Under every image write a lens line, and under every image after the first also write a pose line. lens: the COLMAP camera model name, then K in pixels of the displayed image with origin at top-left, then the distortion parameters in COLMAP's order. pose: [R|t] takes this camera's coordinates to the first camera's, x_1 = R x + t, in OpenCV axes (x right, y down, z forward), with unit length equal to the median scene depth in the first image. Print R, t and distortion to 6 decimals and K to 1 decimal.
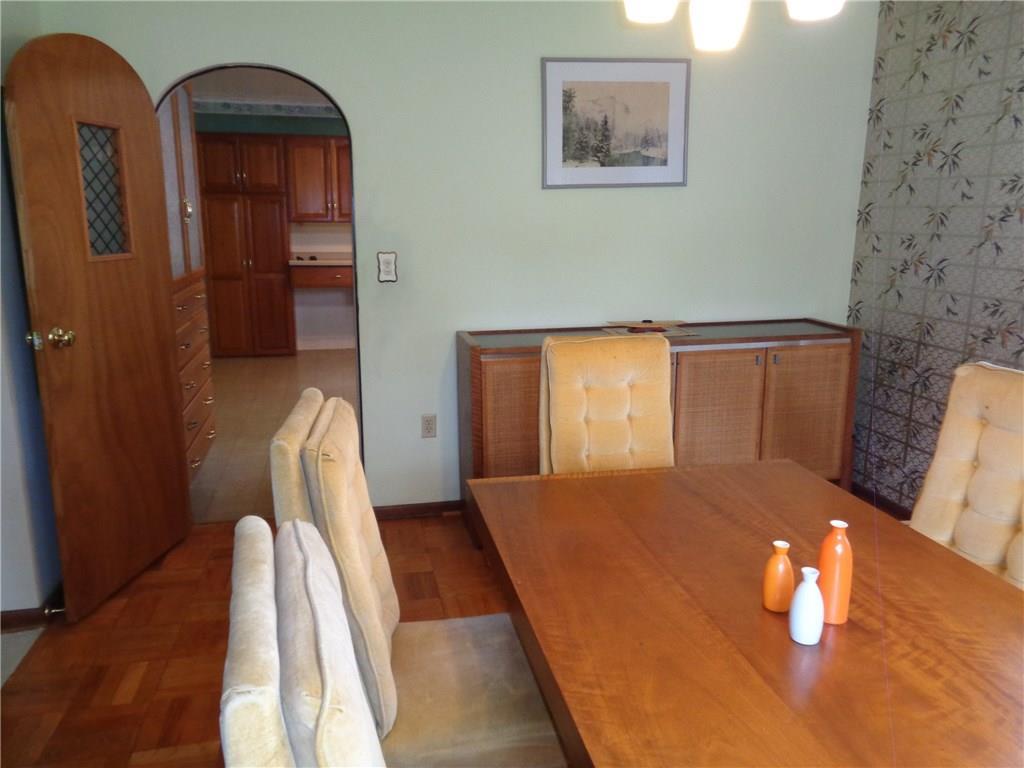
lens RADIAL K [[787.1, 0, 510.4], [0, 787.1, 383.6], [0, 0, 1]] dist [0.036063, 0.005992]
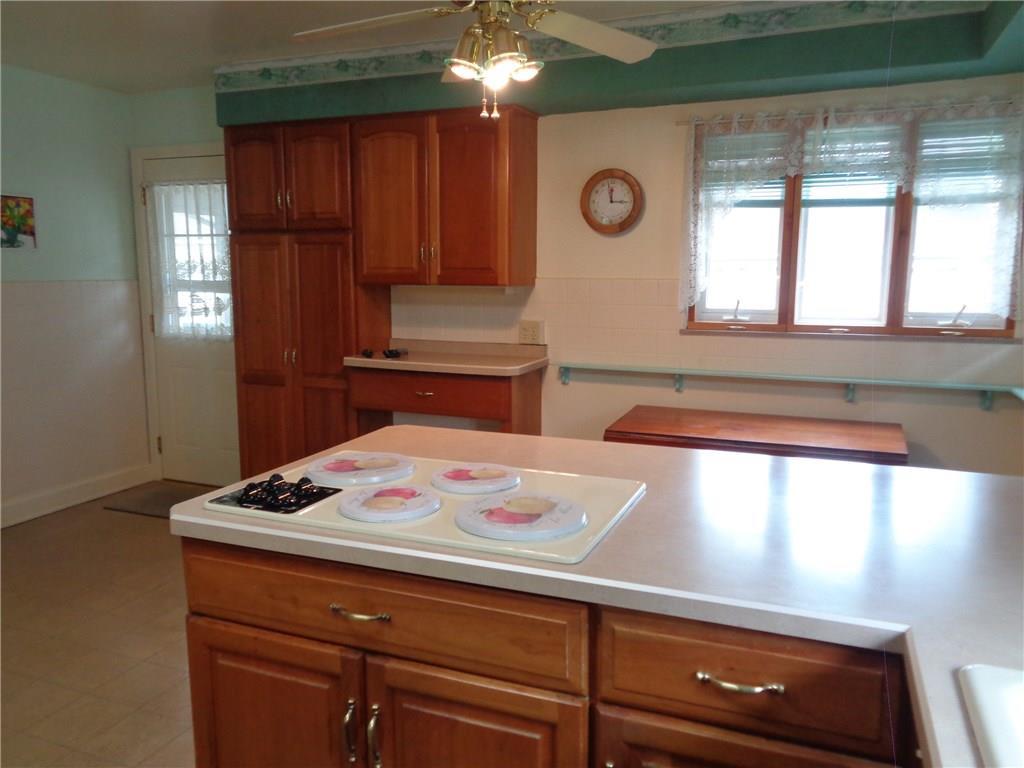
lens RADIAL K [[787.1, 0, 510.8], [0, 787.1, 382.7], [0, 0, 1]] dist [0.036063, 0.005992]
pose [[0.827567, 0.082679, -0.555244, 0.101368], [-0.113738, 0.993276, -0.021616, -0.142900], [0.549724, 0.081041, 0.831406, 0.642717]]
